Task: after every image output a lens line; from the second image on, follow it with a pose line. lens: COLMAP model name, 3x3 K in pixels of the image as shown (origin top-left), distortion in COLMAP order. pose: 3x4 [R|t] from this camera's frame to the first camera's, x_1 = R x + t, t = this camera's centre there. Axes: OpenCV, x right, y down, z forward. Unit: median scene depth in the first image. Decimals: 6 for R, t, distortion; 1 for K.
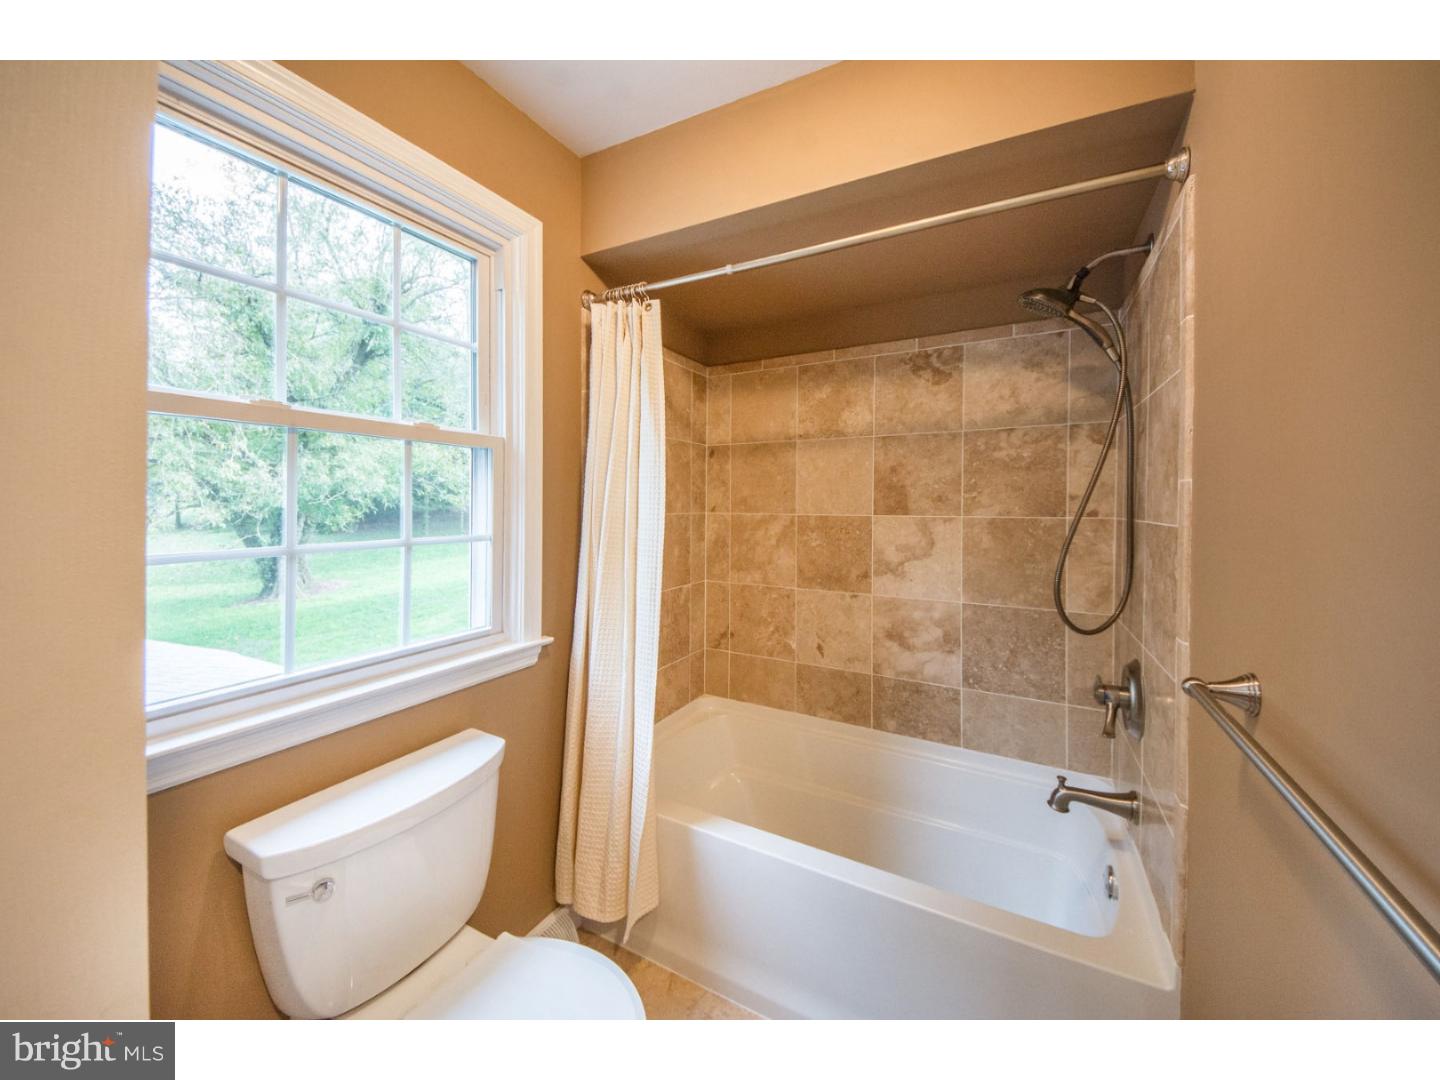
lens RADIAL K [[533.0, 0, 711.7], [0, 533.0, 510.1], [0, 0, 1]] dist [0.050706, -0.032110]
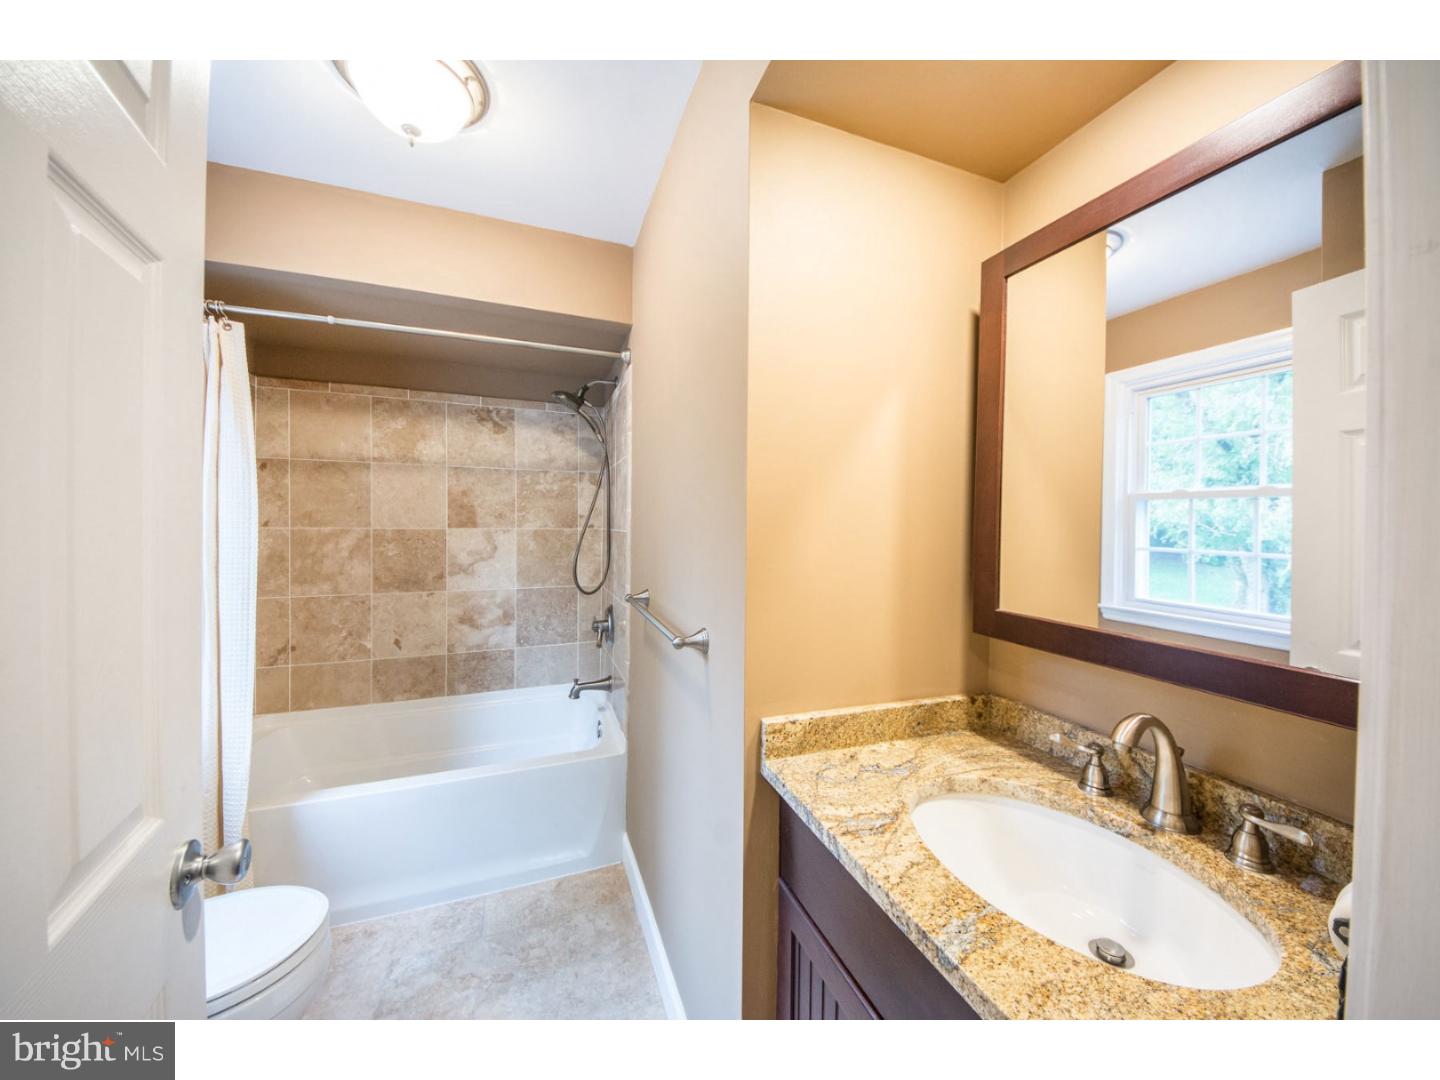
lens RADIAL K [[531.8, 0, 722.8], [0, 531.8, 532.0], [0, 0, 1]] dist [0.047184, -0.031306]
pose [[0.653332, -0.012948, 0.756961, -0.245050], [0.001607, 0.999875, 0.015716, -0.001045], [-0.757070, -0.009051, 0.653271, -0.337469]]
